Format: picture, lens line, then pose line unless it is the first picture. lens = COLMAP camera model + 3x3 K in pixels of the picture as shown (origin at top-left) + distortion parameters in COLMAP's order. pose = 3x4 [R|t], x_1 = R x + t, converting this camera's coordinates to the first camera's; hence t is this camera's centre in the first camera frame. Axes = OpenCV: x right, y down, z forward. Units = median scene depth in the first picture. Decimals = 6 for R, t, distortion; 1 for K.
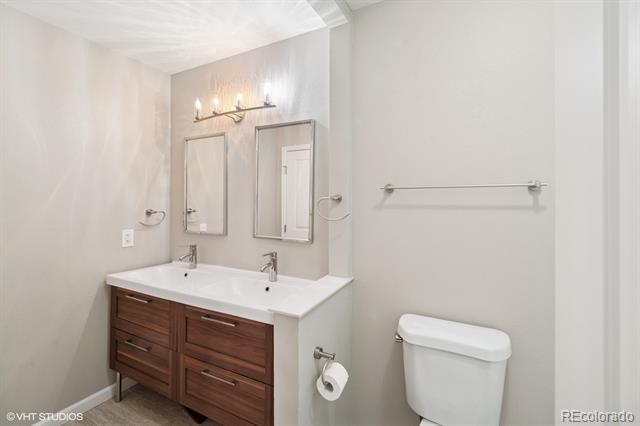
lens RADIAL K [[284.6, 0, 320.9], [0, 284.6, 203.9], [0, 0, 1]] dist [-0.013201, -0.000184]
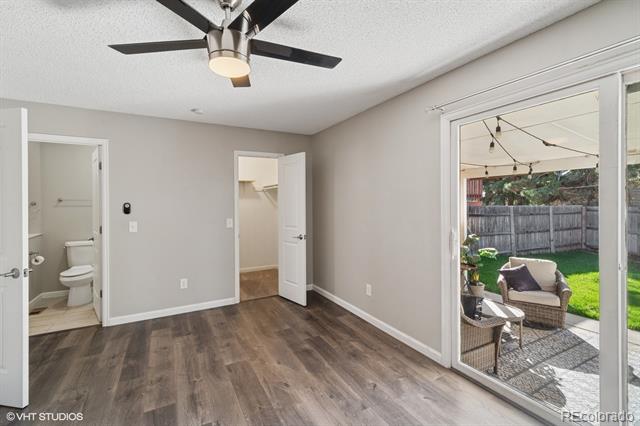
lens RADIAL K [[284.6, 0, 320.9], [0, 284.6, 203.9], [0, 0, 1]] dist [-0.013201, -0.000184]
pose [[0.568746, -0.005397, 0.822495, -0.666522], [0.003630, 0.999985, 0.004051, -0.014813], [-0.822505, 0.000681, 0.568757, -3.091721]]
